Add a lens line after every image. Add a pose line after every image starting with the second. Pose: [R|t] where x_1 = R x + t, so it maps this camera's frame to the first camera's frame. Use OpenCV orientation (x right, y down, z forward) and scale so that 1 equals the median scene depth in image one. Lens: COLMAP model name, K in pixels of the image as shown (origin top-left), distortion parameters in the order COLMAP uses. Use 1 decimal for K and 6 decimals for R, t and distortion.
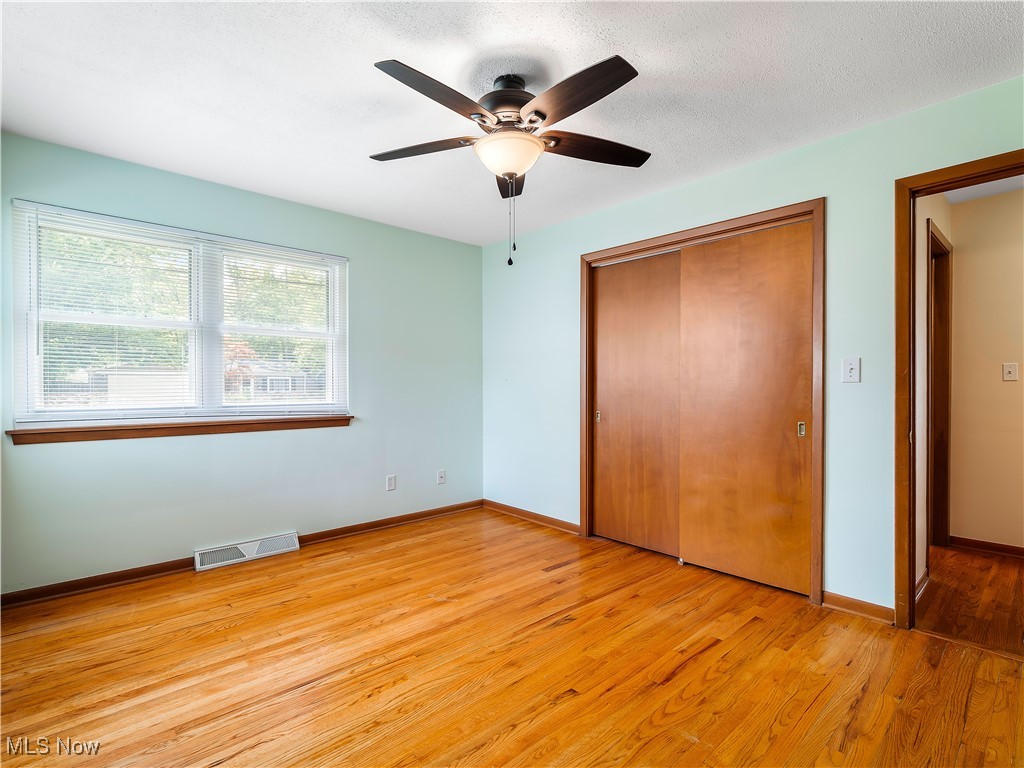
lens RADIAL K [[497.4, 0, 515.6], [0, 497.4, 372.3], [0, 0, 1]] dist [0.003175, -0.000141]
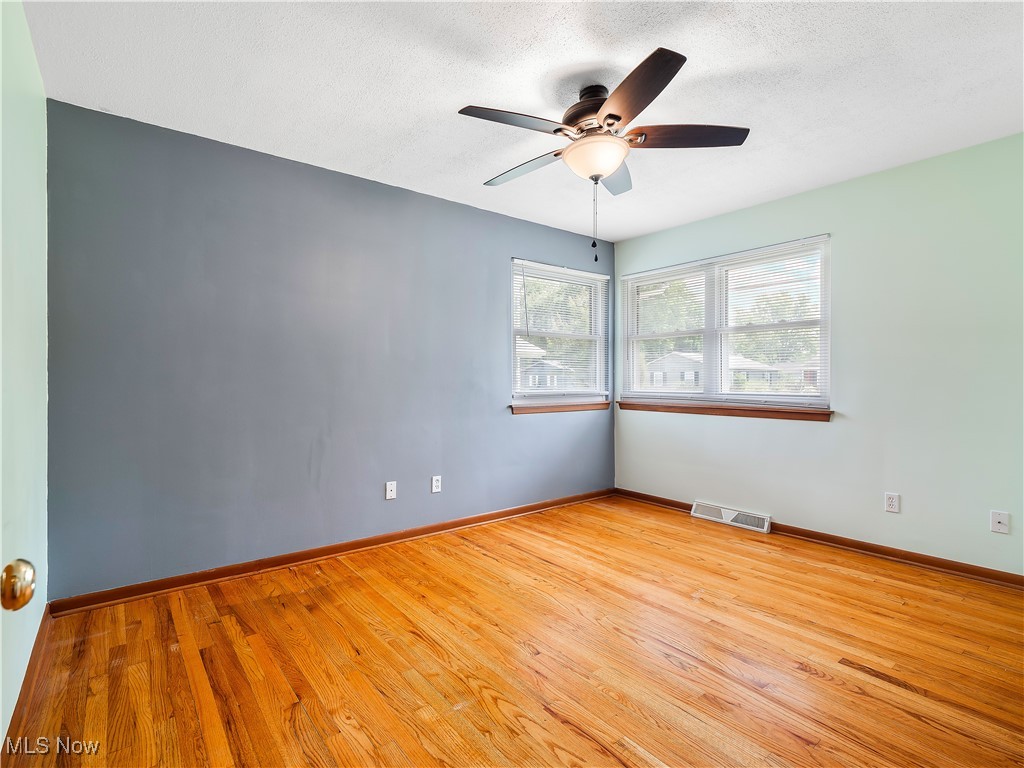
lens RADIAL K [[497.4, 0, 515.6], [0, 497.4, 372.3], [0, 0, 1]] dist [0.003175, -0.000141]
pose [[-0.065683, -0.015356, -0.997722, 0.712136], [0.024754, 0.999549, -0.017014, 0.025804], [0.997533, -0.025815, -0.065273, 0.610625]]
